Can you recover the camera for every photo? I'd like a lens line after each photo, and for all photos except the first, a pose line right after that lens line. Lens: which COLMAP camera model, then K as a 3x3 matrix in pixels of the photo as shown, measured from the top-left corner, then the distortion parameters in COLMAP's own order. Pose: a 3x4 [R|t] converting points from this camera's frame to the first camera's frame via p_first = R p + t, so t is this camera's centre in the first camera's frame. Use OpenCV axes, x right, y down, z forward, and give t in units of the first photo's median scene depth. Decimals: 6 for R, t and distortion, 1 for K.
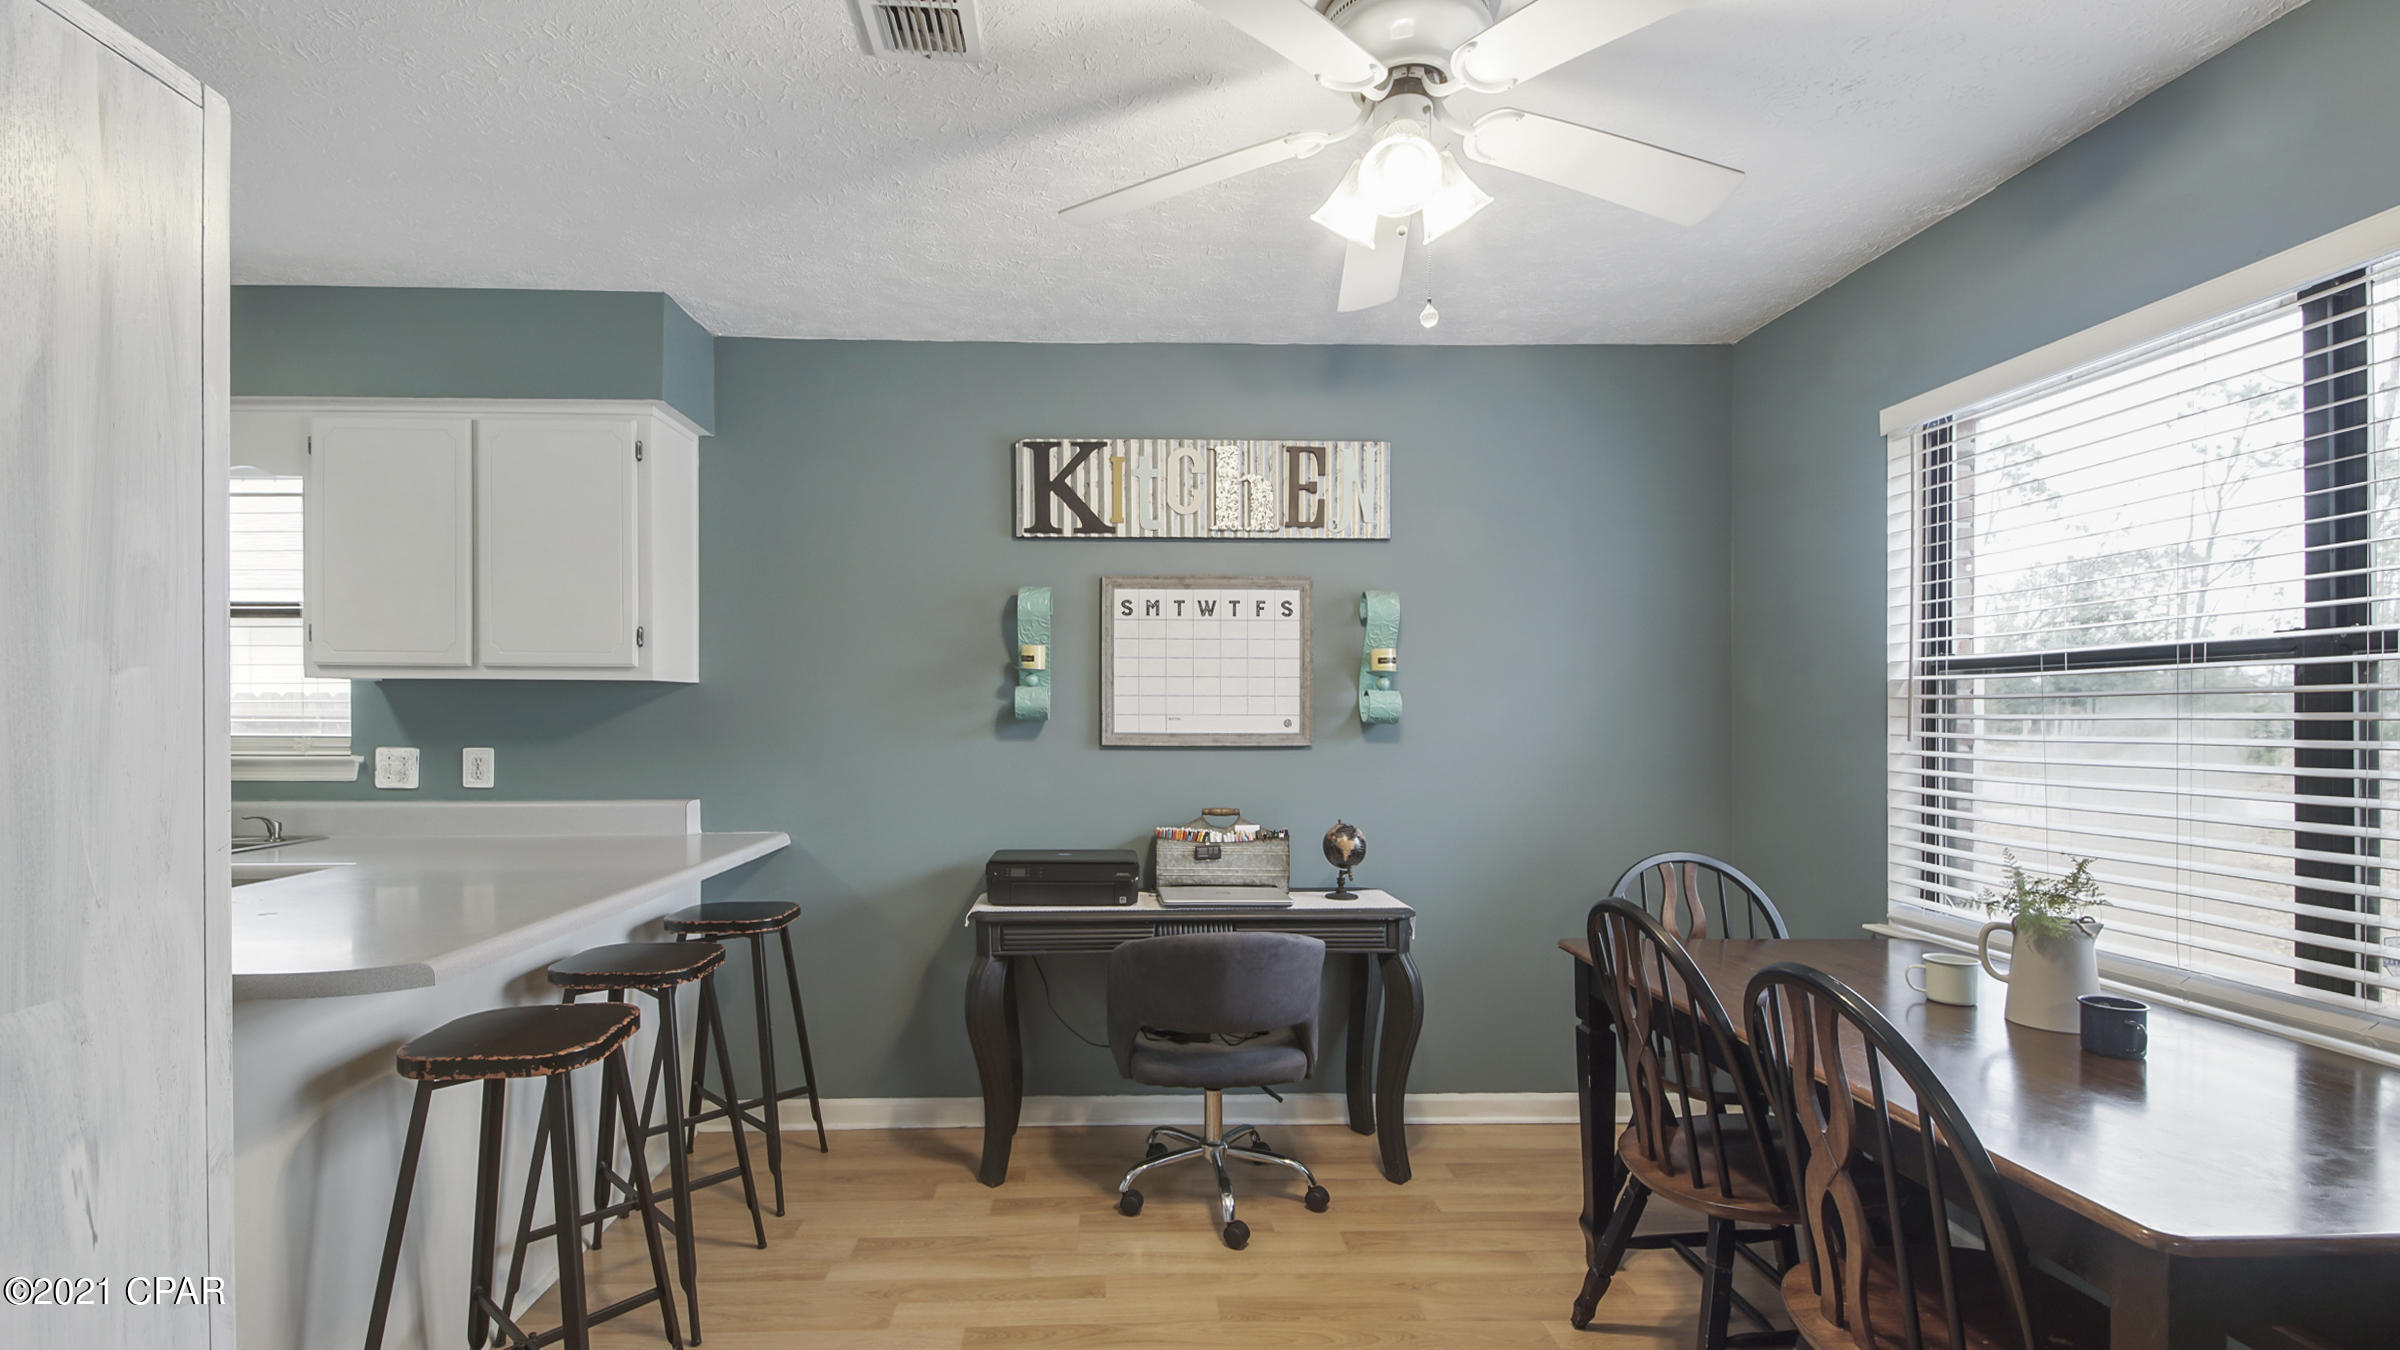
lens RADIAL K [[1084.0, 0, 1190.5], [0, 1084.0, 710.6], [0, 0, 1]] dist [0.015494, -0.000334]
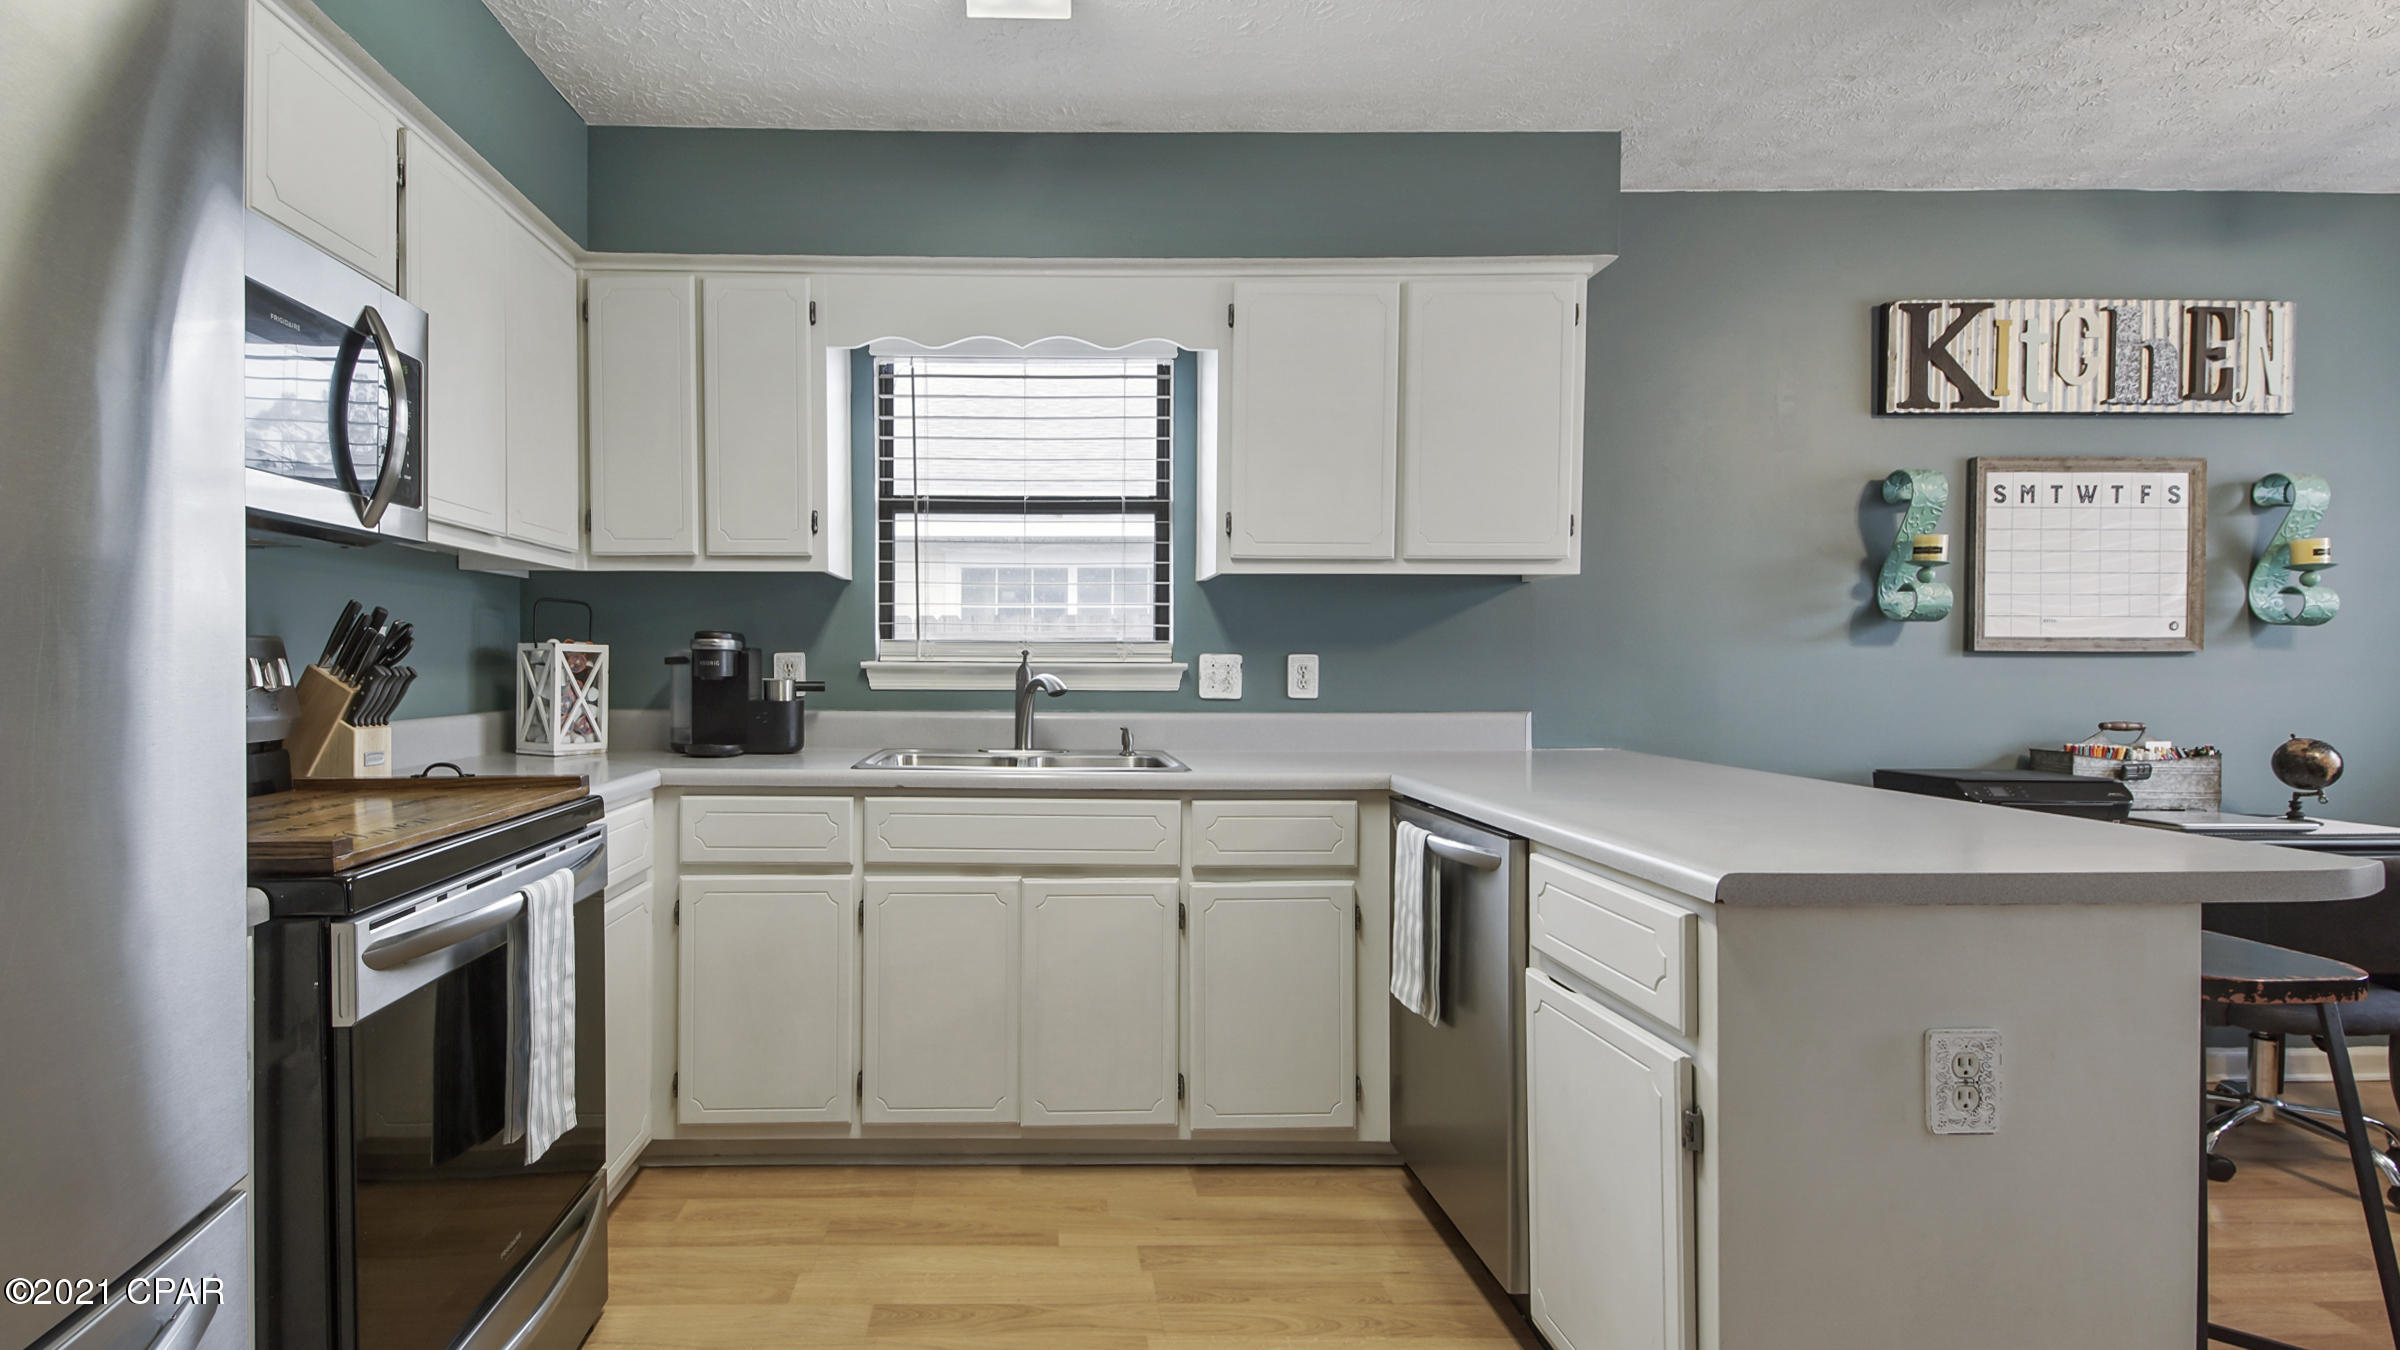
lens RADIAL K [[1117.7, 0, 1040.8], [0, 1117.7, 686.0], [0, 0, 1]] dist [-0.014446, -0.000690]
pose [[0.998211, -0.002440, -0.059736, -0.789798], [0.003810, 0.999732, 0.022846, 0.037365], [0.059664, -0.023033, 0.997953, 0.061881]]
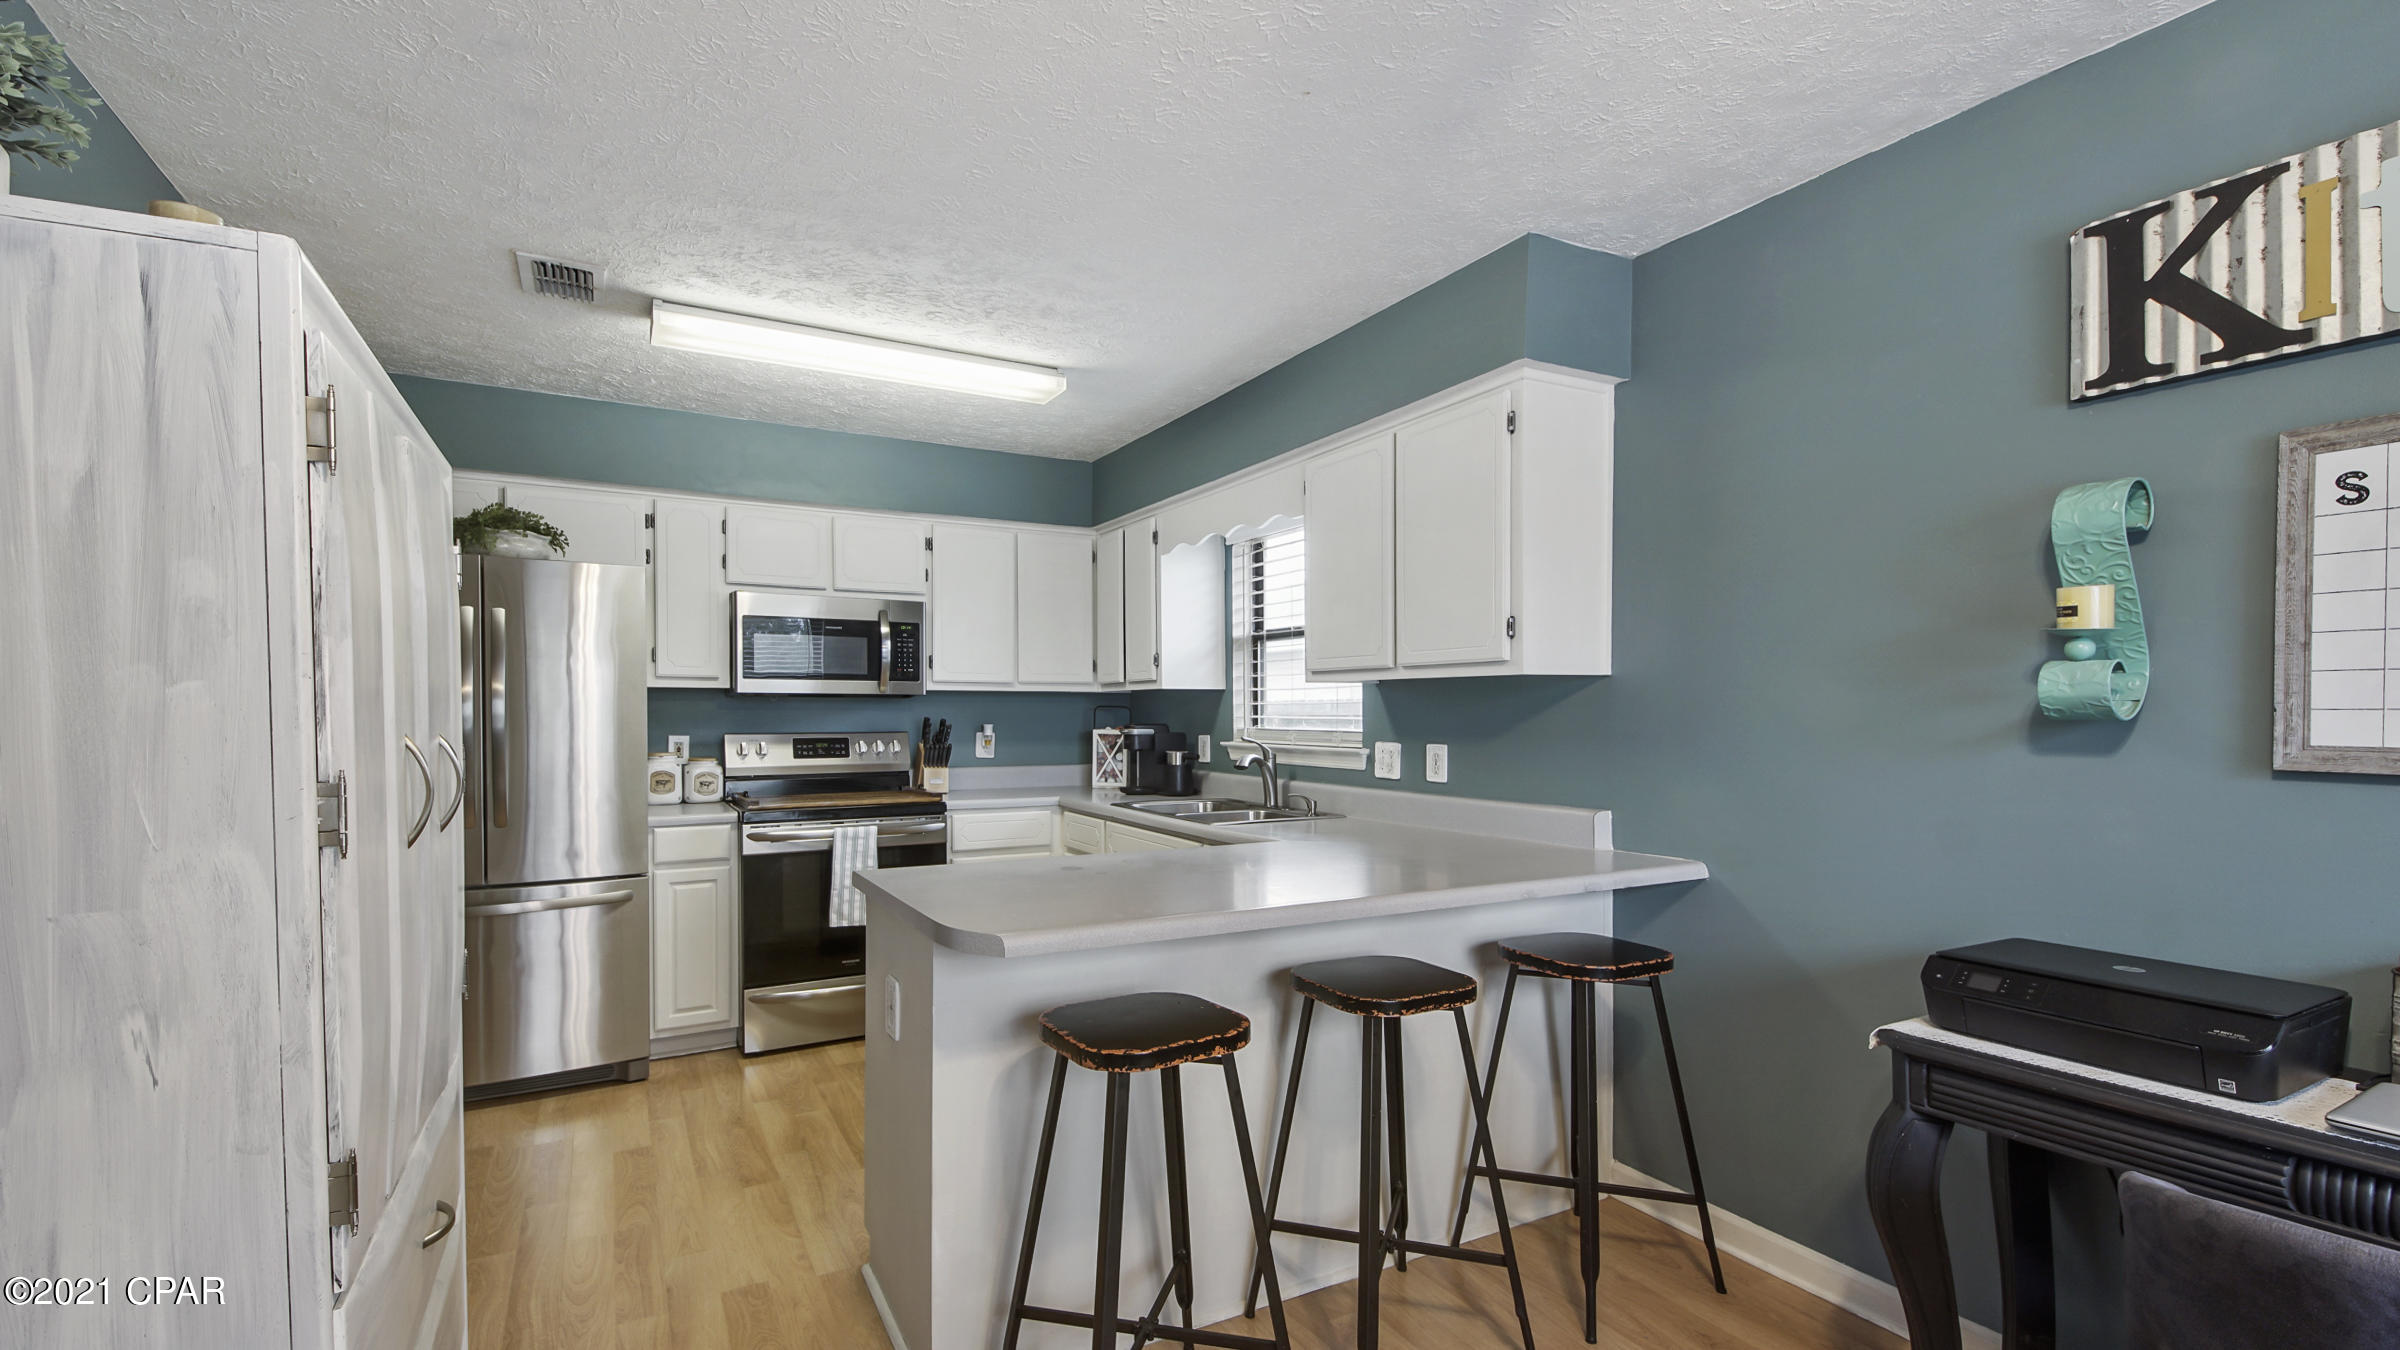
lens RADIAL K [[1045.9, 0, 1150.6], [0, 1045.9, 737.4], [0, 0, 1]] dist [0.020952, -0.012832]
pose [[0.409261, 0.018629, -0.912227, 0.153671], [0.006961, 0.999699, 0.023538, 0.001610], [0.912391, -0.015983, 0.409008, 0.322809]]
